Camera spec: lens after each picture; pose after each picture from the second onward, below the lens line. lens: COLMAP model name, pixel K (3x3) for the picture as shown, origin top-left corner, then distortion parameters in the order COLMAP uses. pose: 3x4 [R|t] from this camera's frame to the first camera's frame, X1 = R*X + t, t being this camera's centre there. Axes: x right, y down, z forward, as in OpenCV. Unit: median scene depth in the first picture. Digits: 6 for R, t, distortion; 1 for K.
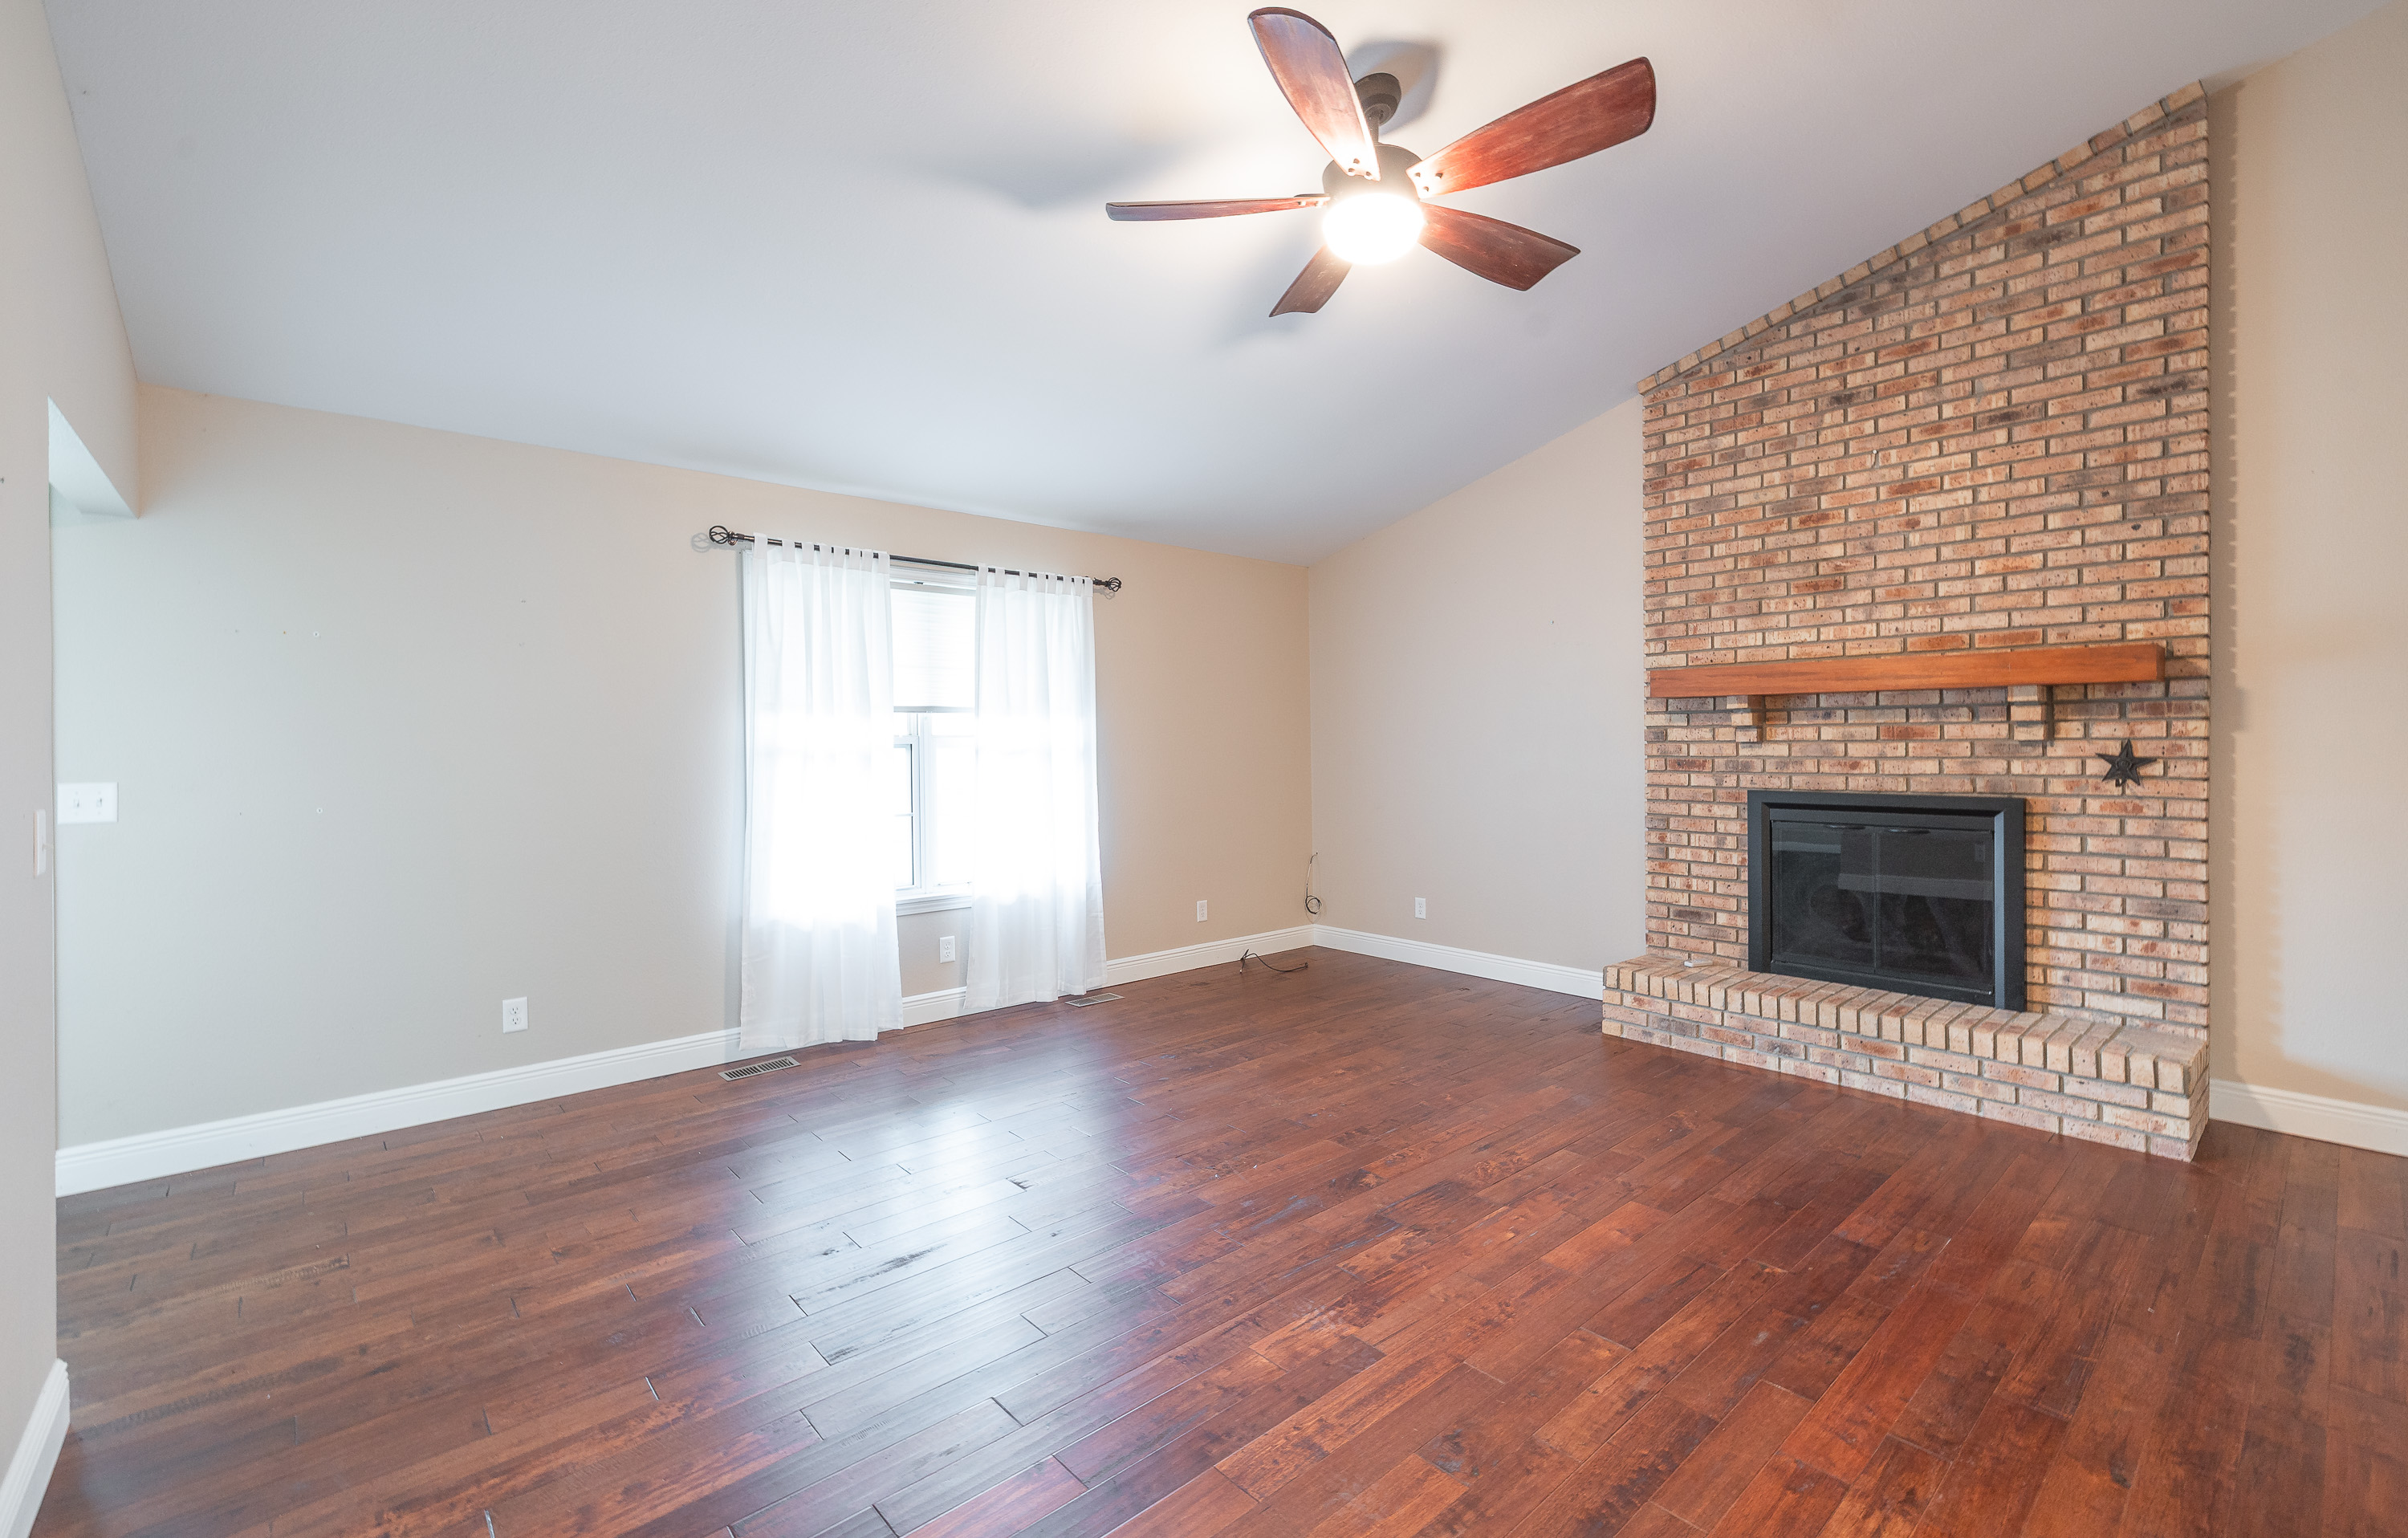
lens RADIAL K [[1016.1, 0, 1202.6], [0, 1016.1, 751.5], [0, 0, 1]] dist [-0.000862, 0.000260]
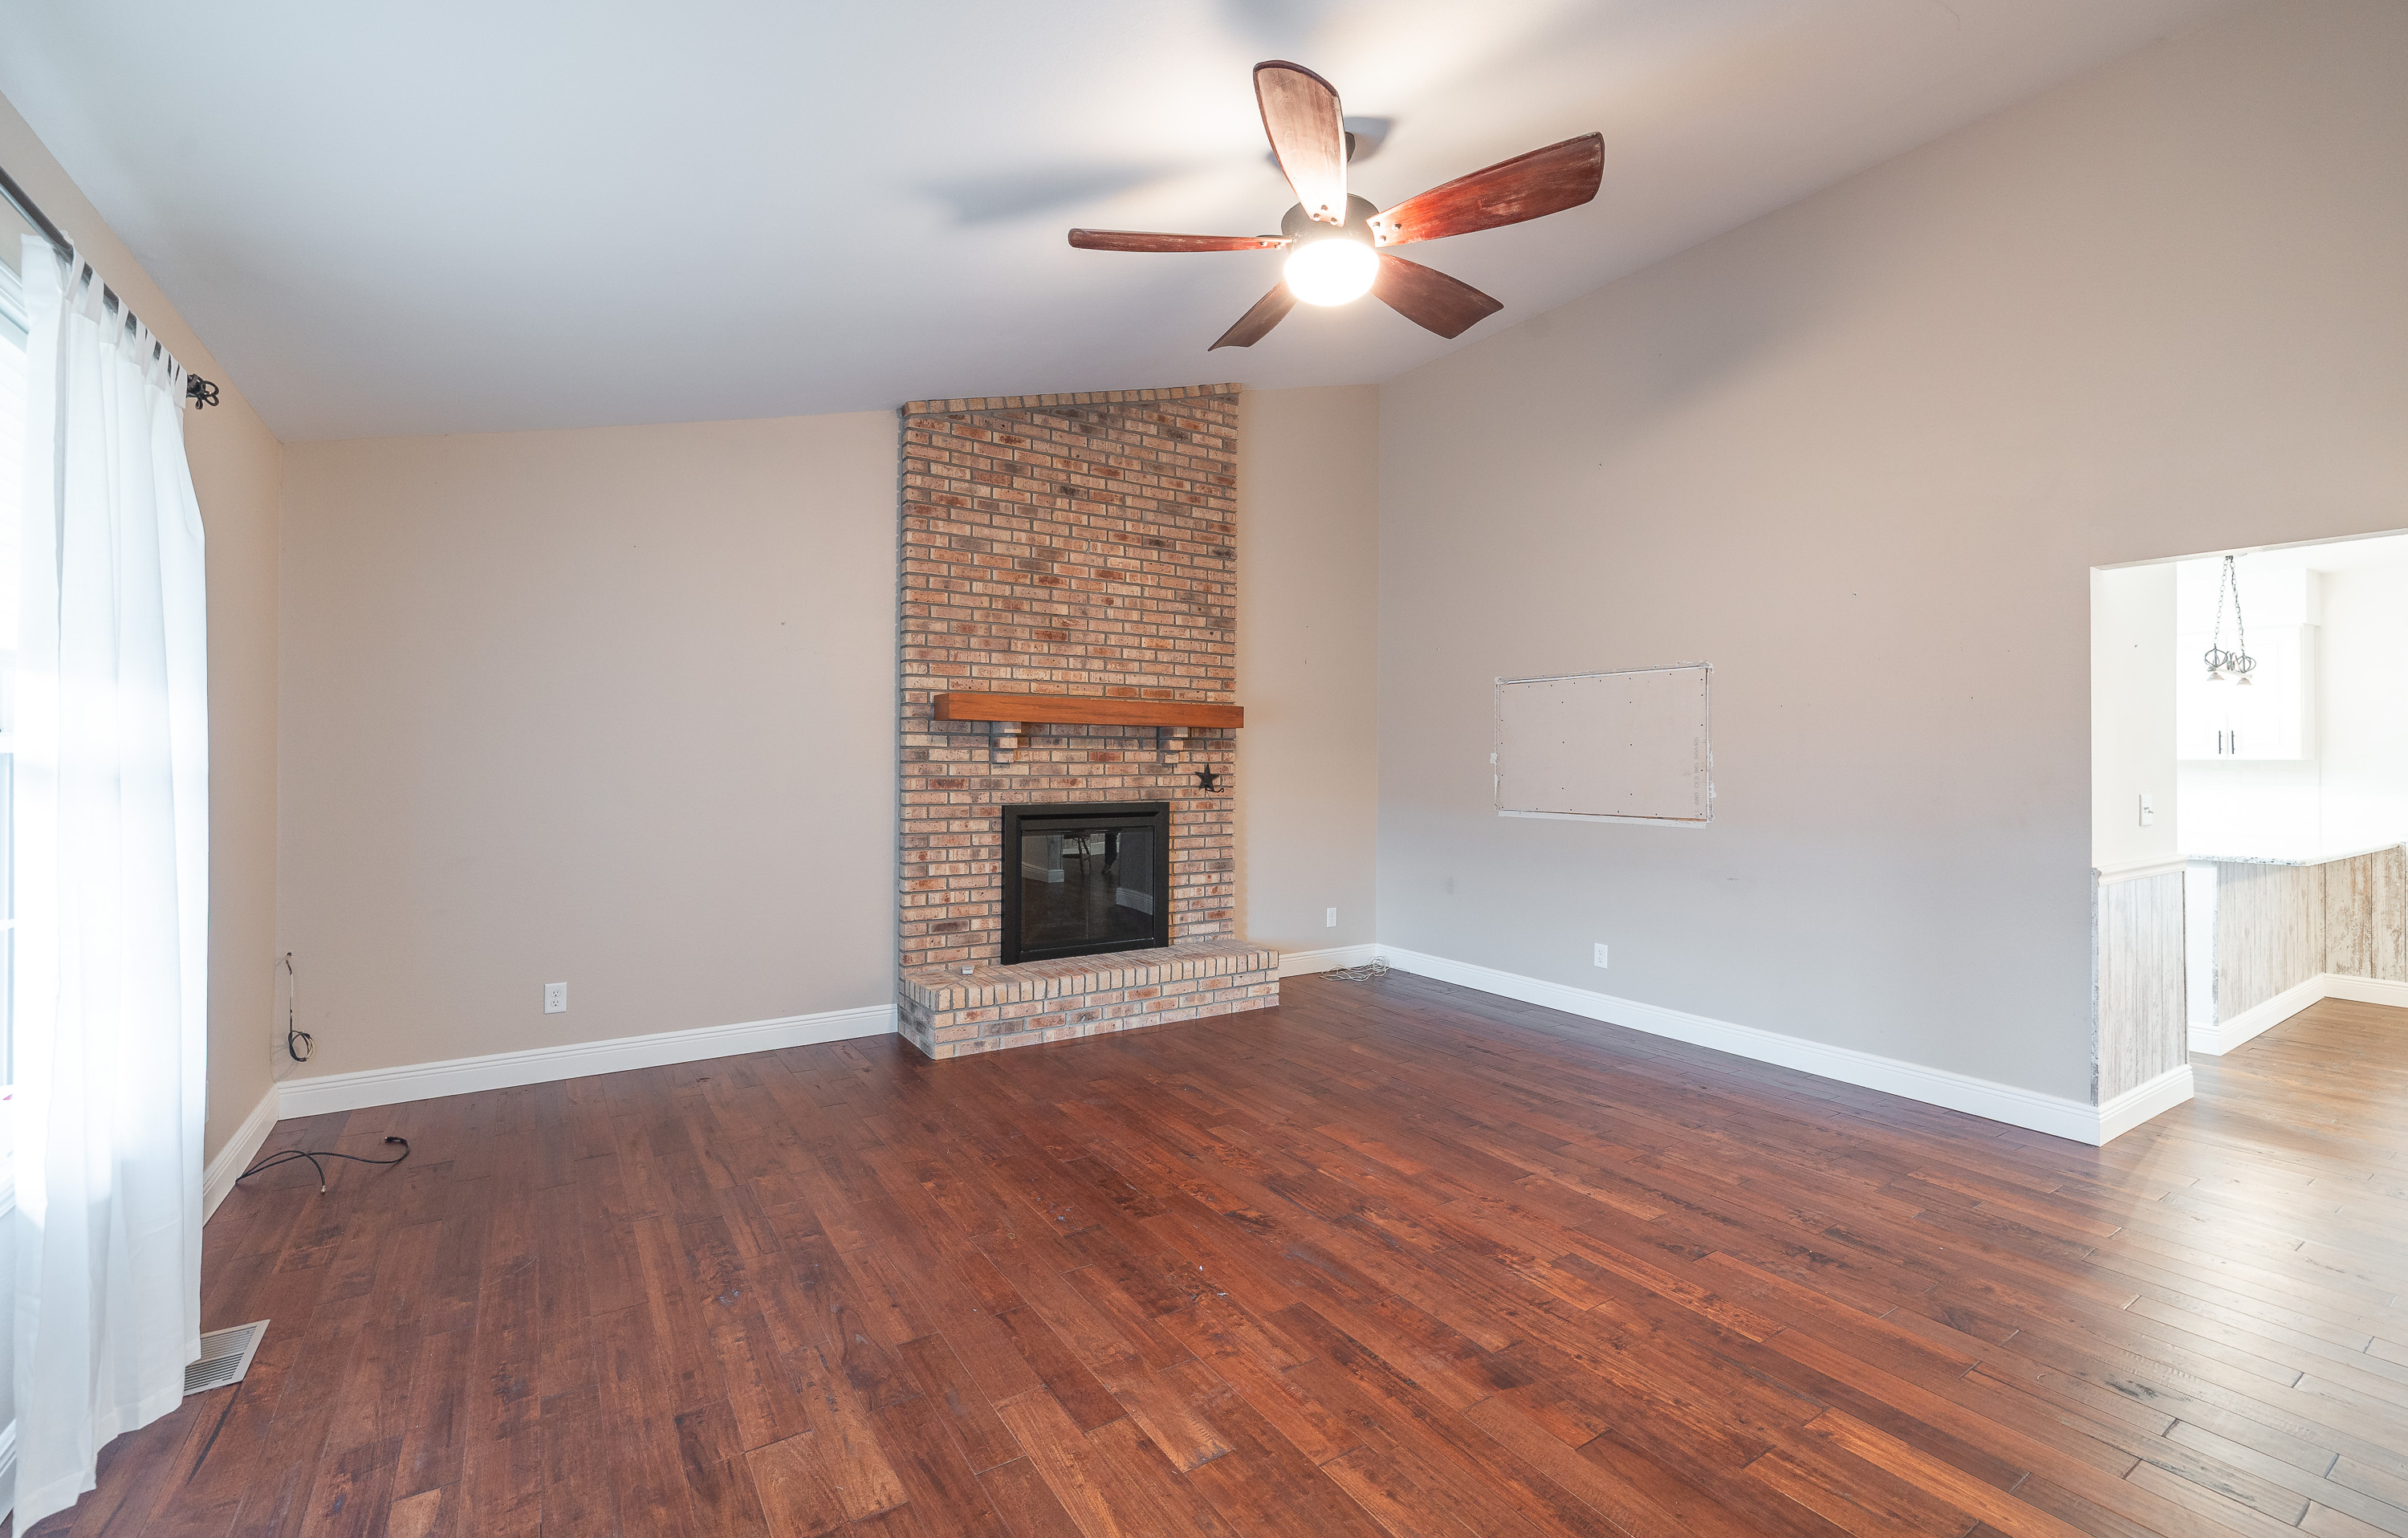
lens RADIAL K [[1016.1, 0, 1202.6], [0, 1016.1, 751.5], [0, 0, 1]] dist [-0.000862, 0.000260]
pose [[0.141724, 0.017221, 0.989756, -0.610614], [0.001834, 0.999842, -0.017659, -0.001658], [-0.989904, 0.004318, 0.141670, 0.684821]]
